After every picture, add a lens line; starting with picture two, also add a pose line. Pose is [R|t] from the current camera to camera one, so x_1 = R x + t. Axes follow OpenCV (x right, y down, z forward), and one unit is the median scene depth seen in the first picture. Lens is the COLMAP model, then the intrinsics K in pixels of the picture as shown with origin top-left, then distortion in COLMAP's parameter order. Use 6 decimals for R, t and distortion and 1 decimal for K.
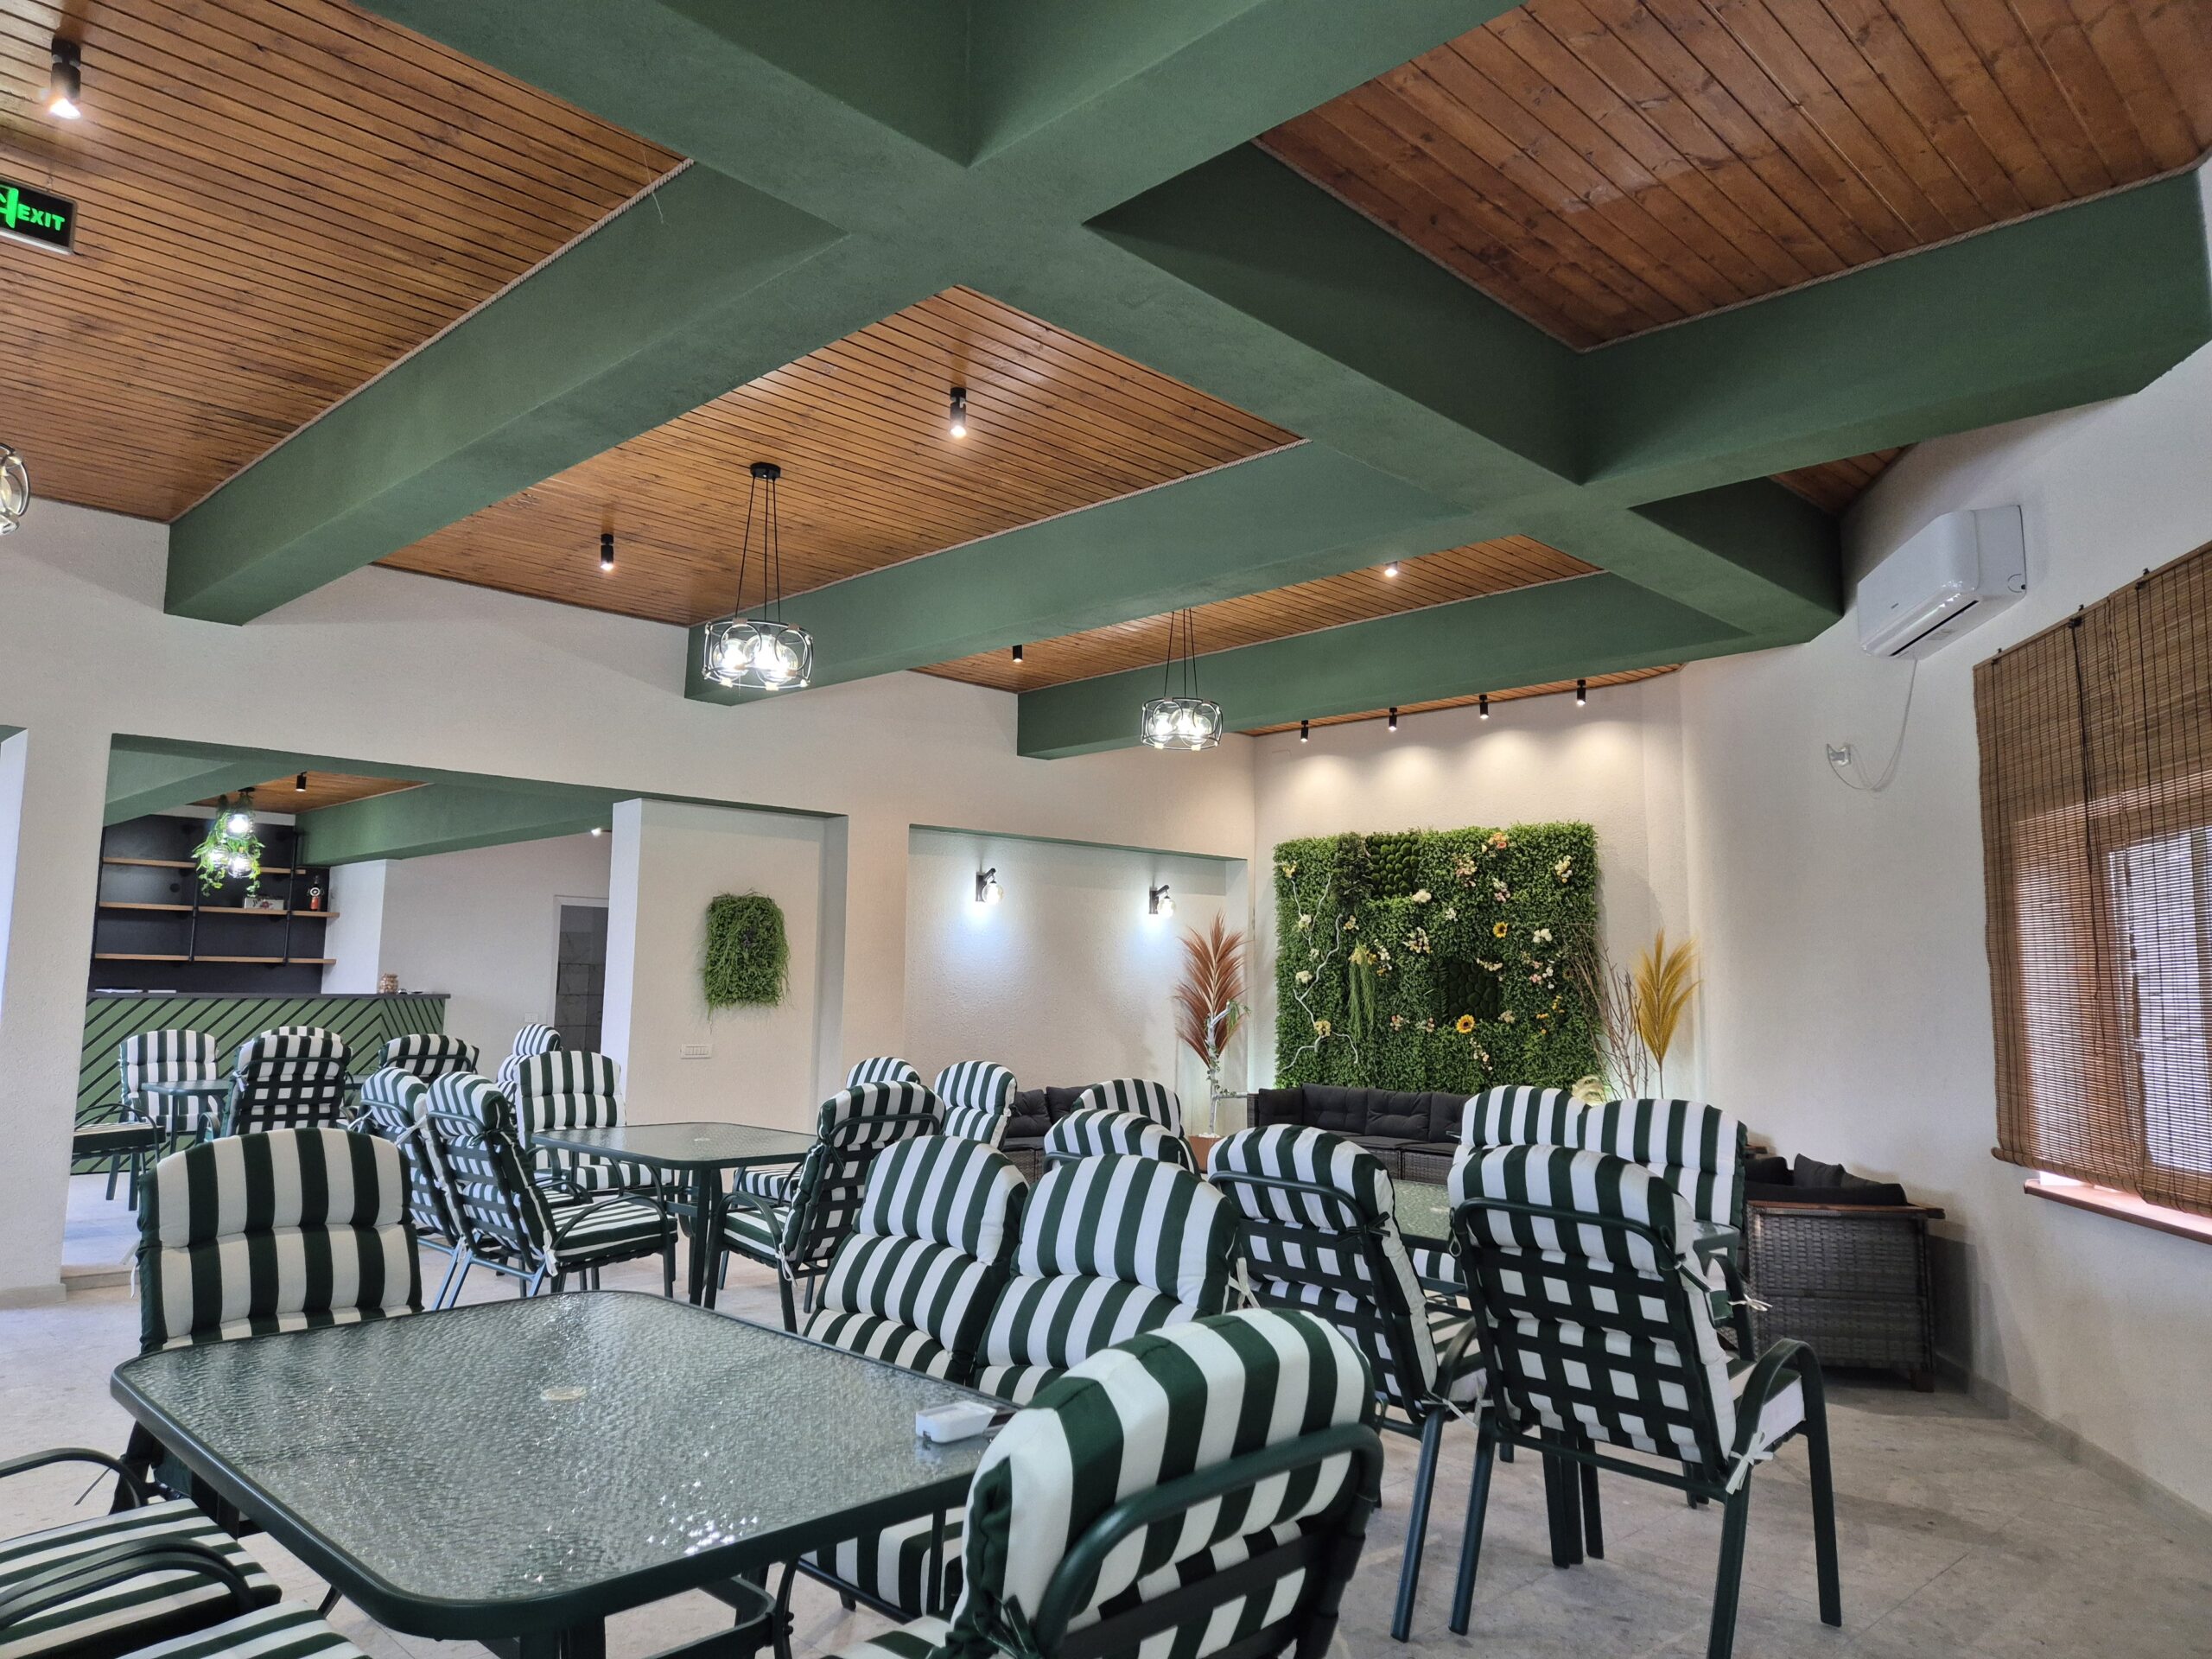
lens RADIAL K [[1476.2, 0, 1082.1], [0, 1476.2, 828.2], [0, 0, 1]] dist [0.085775, -0.062013]
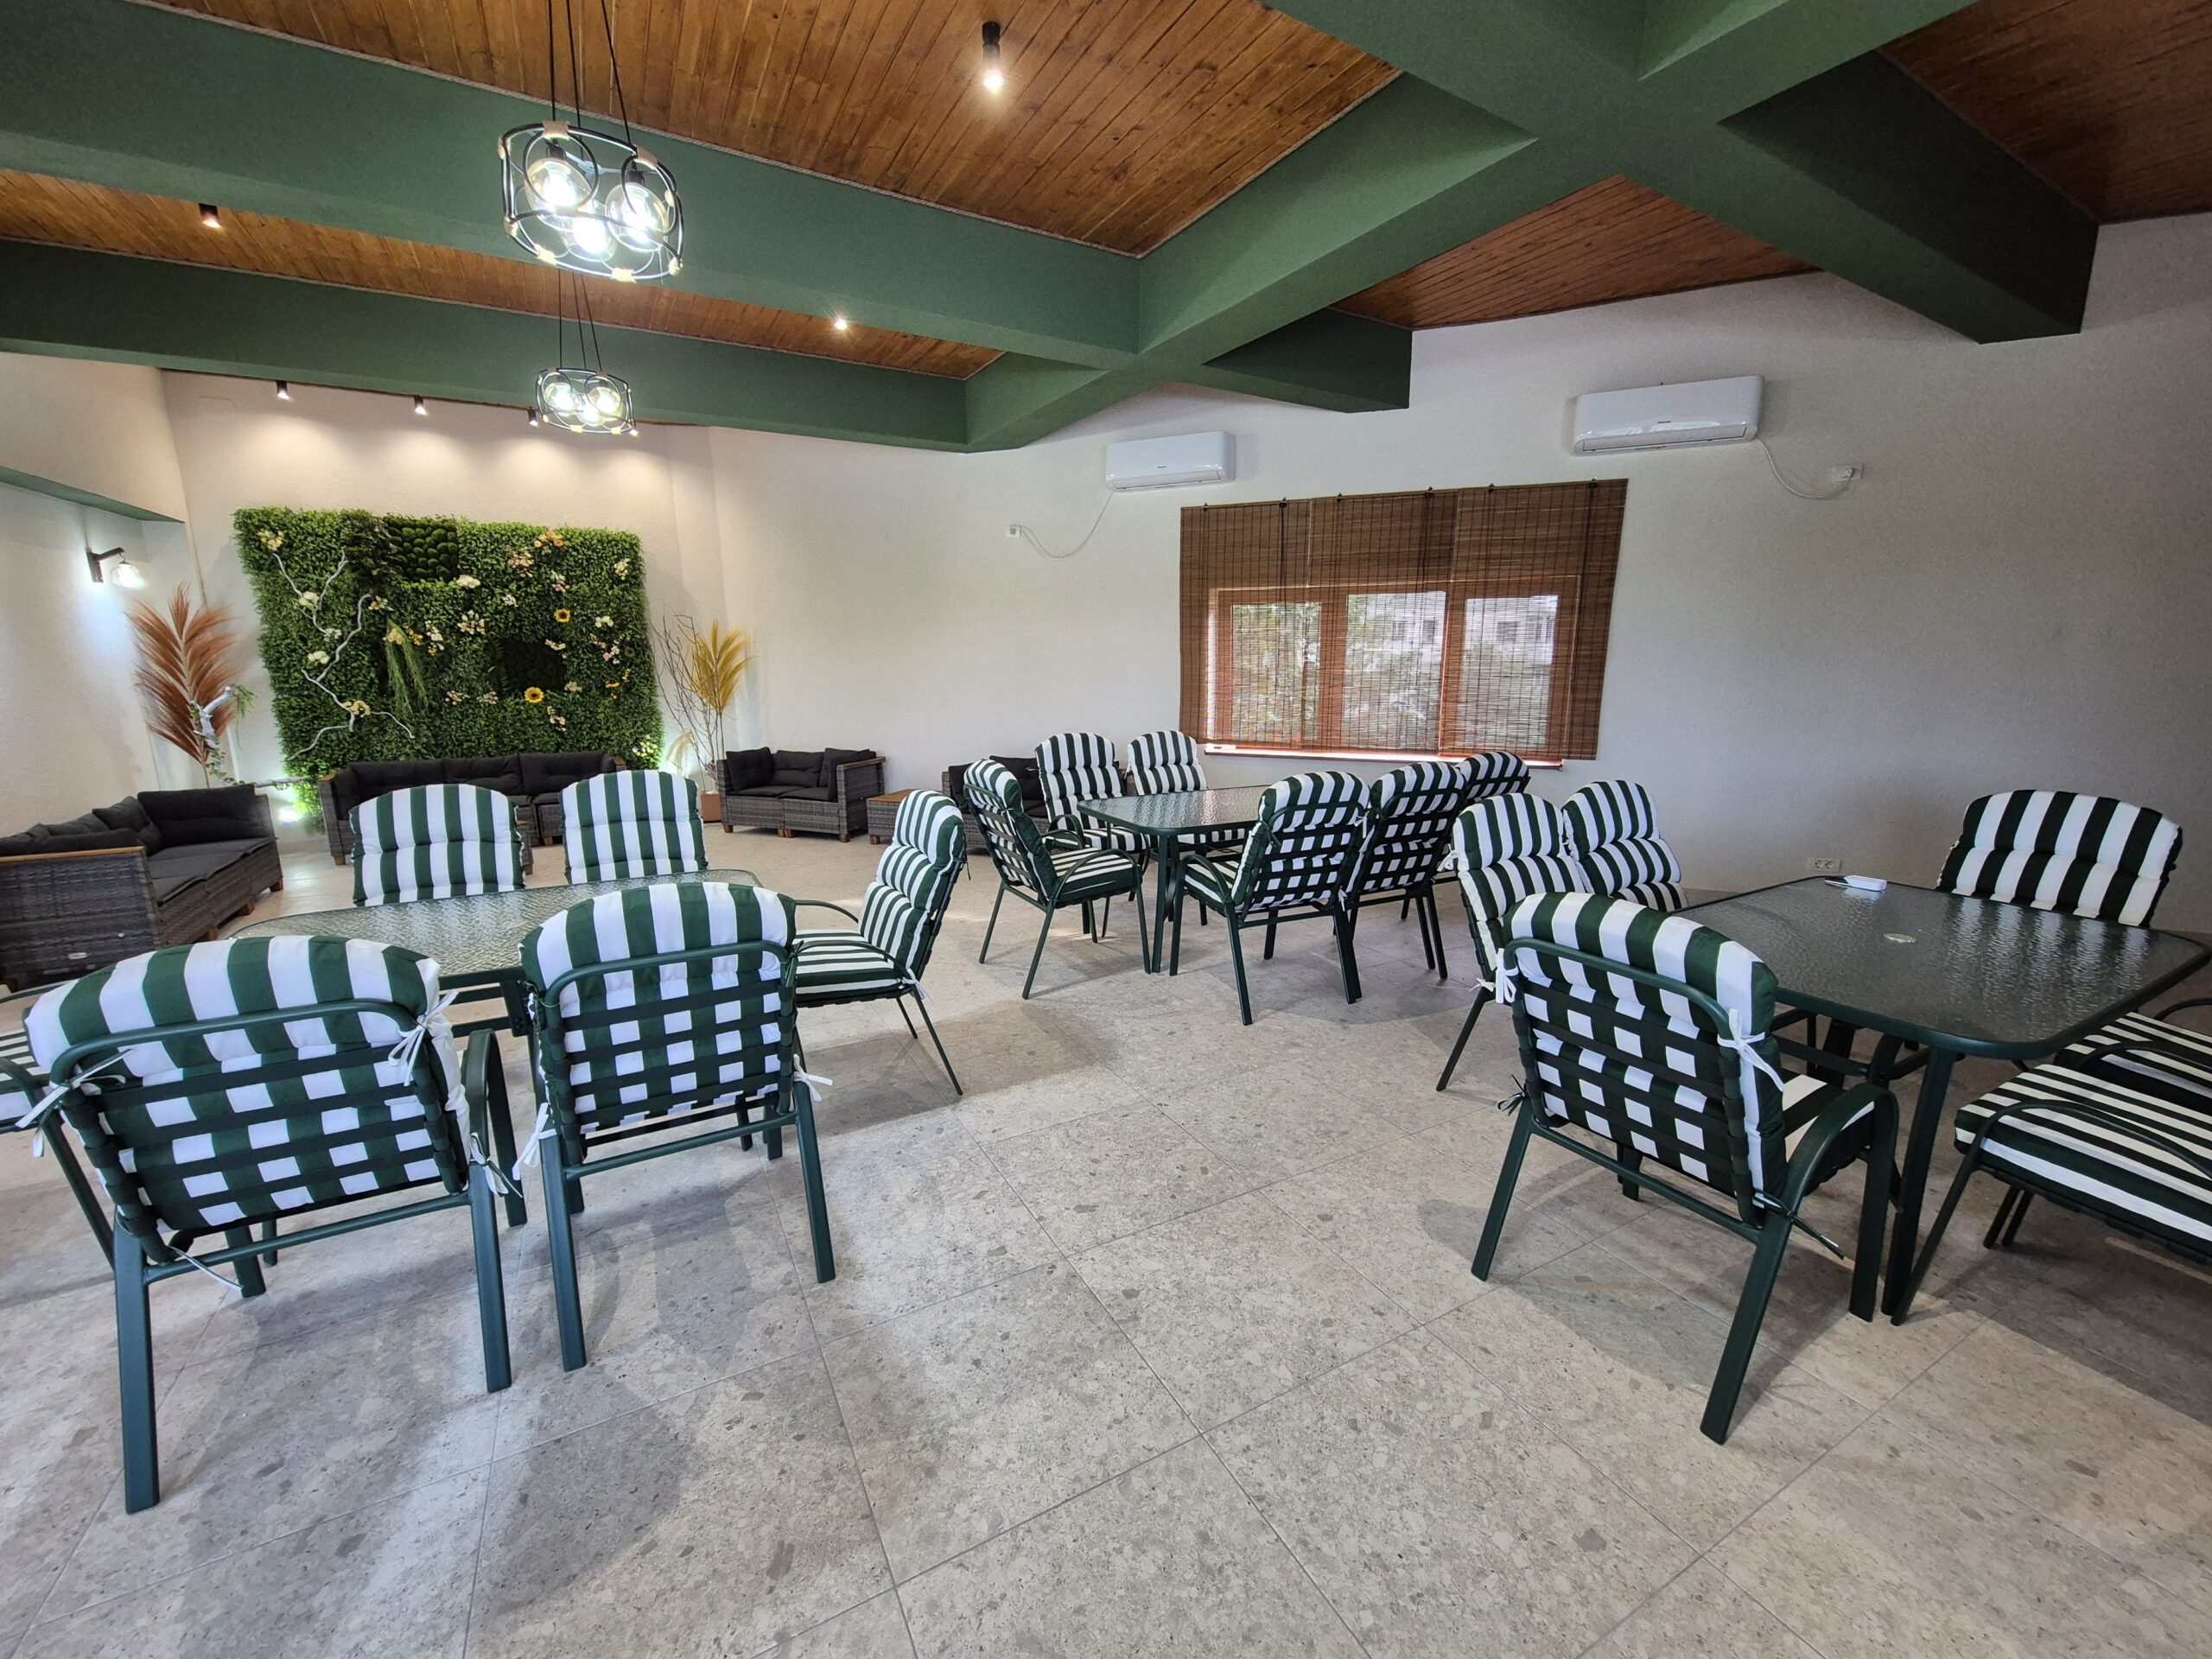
lens RADIAL K [[910.9, 0, 1106.0], [0, 910.9, 830.4], [0, 0, 1]] dist [0.002808, -0.000303]
pose [[0.250672, -0.204445, 0.946238, -0.570576], [-0.100592, 0.966653, 0.235504, 0.028578], [-0.962832, -0.154218, 0.221748, 0.614146]]
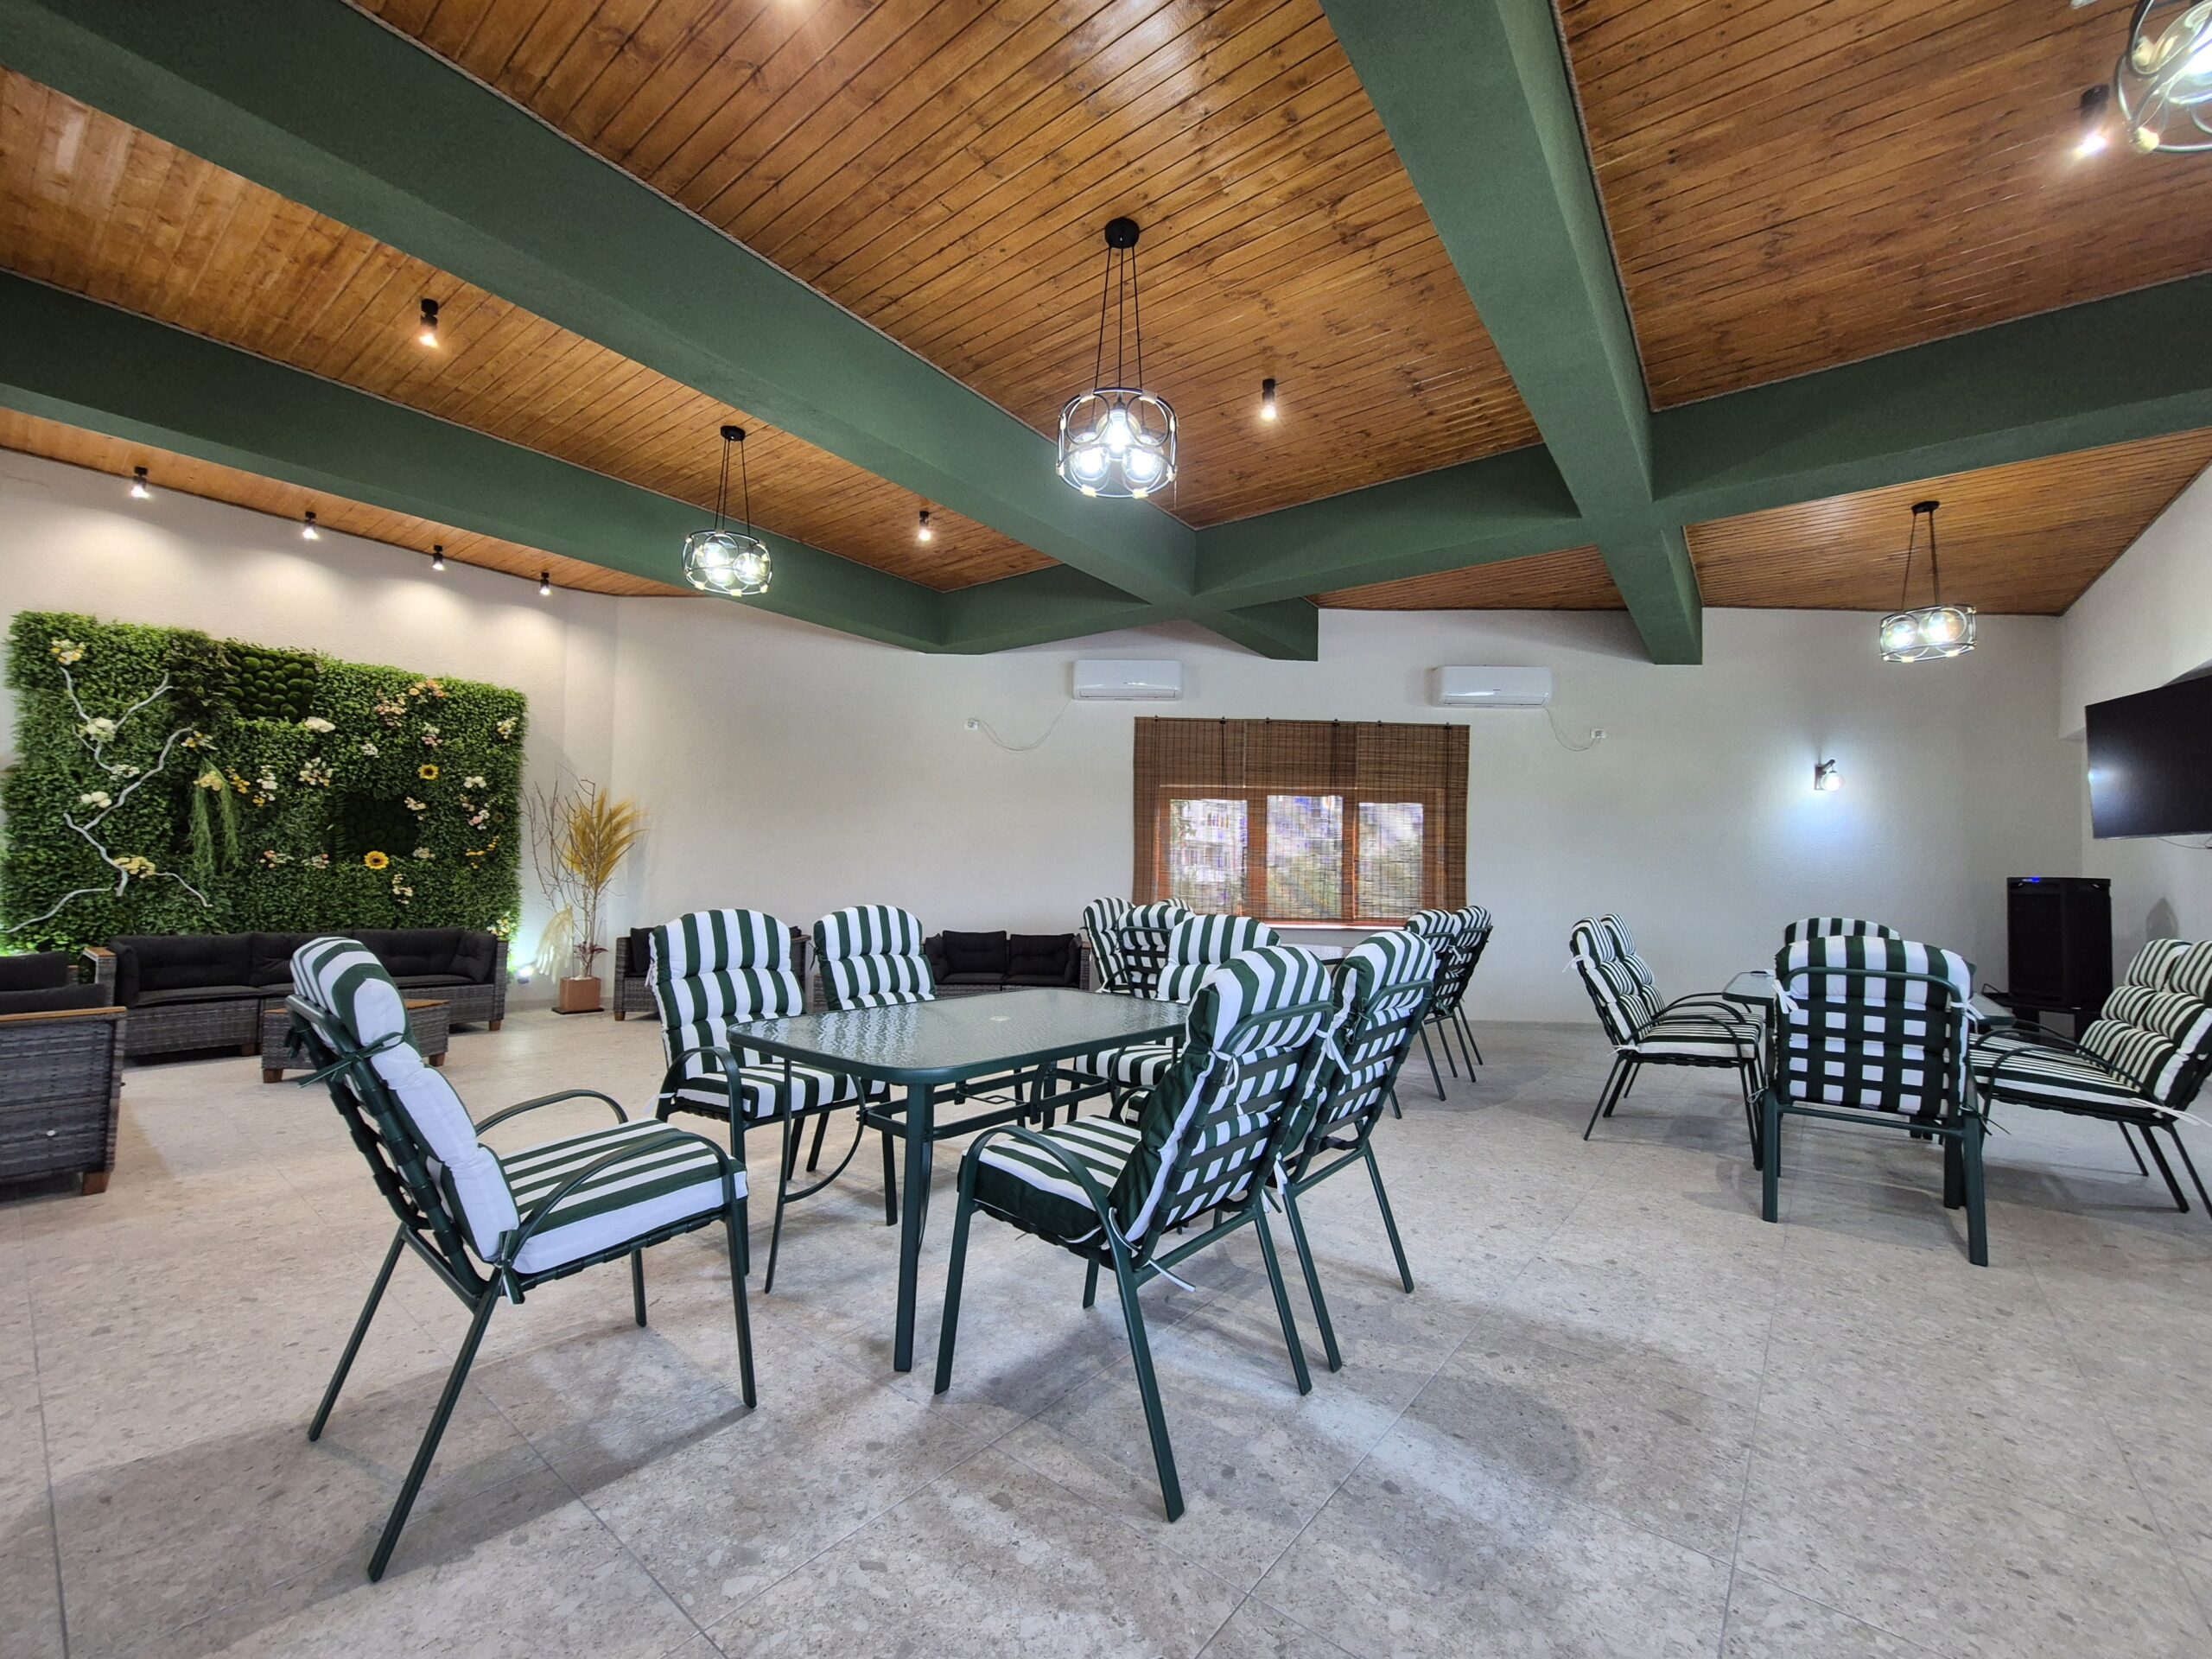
lens RADIAL K [[910.9, 0, 1106.4], [0, 910.9, 828.7], [0, 0, 1]] dist [0.002808, -0.000303]
pose [[-0.137800, 0.031480, 0.989960, -0.695242], [-0.136137, 0.989407, -0.050412, 0.122605], [-0.981060, -0.141717, -0.132055, 0.986204]]
